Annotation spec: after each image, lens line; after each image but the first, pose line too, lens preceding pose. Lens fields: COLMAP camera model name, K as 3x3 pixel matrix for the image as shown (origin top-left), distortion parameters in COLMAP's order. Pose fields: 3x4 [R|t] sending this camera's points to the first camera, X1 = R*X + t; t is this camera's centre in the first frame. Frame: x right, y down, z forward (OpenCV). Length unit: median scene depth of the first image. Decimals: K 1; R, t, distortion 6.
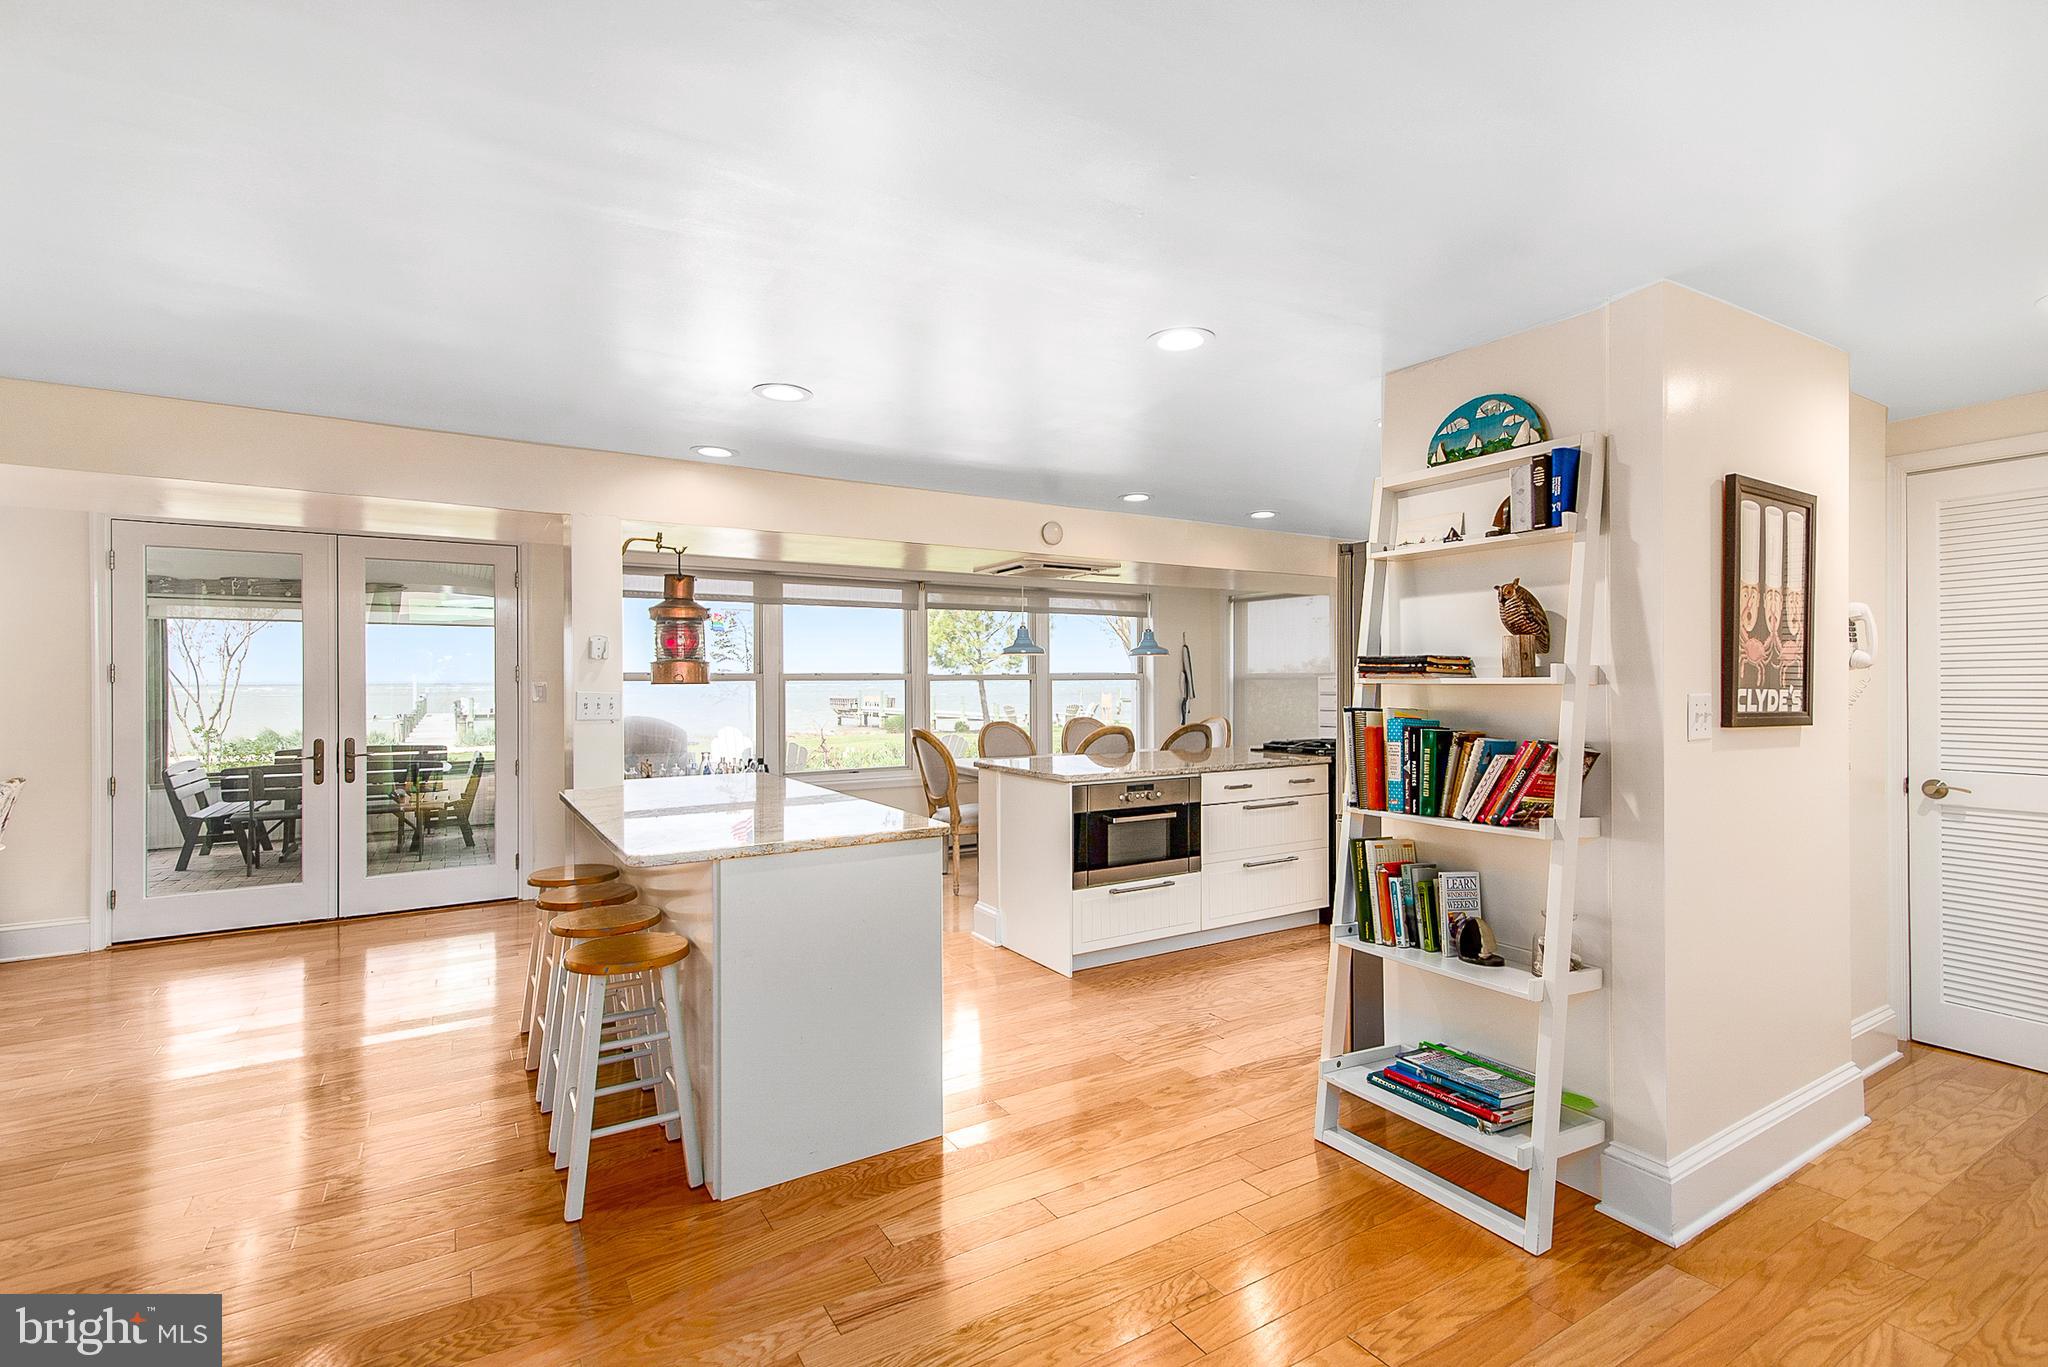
lens RADIAL K [[957.8, 0, 1019.9], [0, 957.8, 670.0], [0, 0, 1]] dist [0.000519, -0.000079]
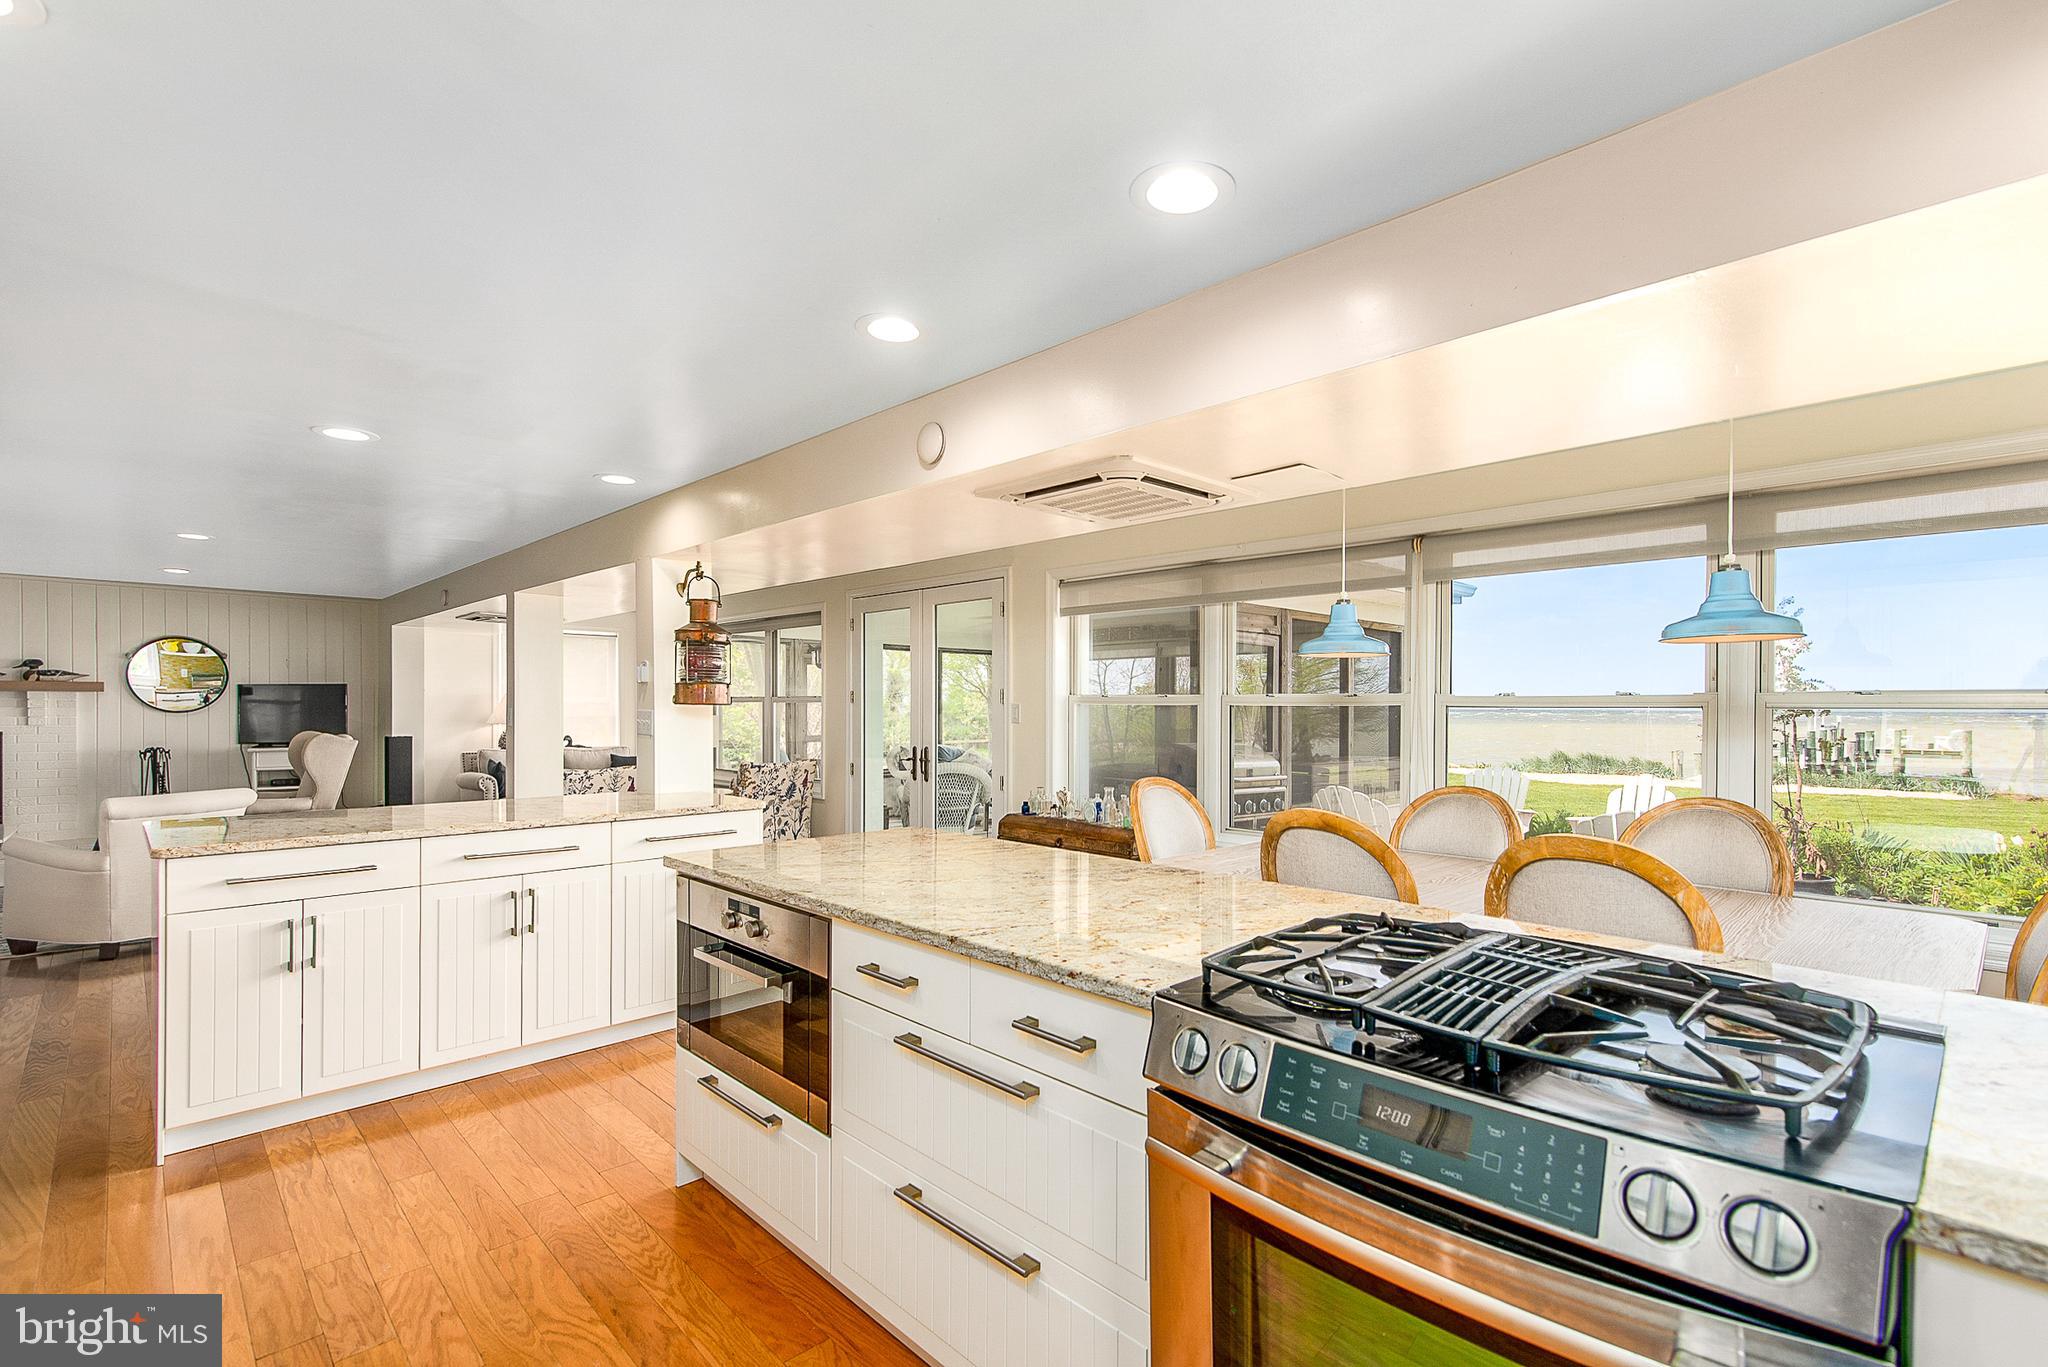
lens RADIAL K [[926.1, 0, 1060.0], [0, 926.1, 704.7], [0, 0, 1]] dist [0.002442, -0.000253]
pose [[0.233552, 0.006435, -0.972323, 0.619080], [-0.001049, 0.999979, 0.006366, 0.008640], [0.972344, -0.000467, 0.233554, 0.993532]]
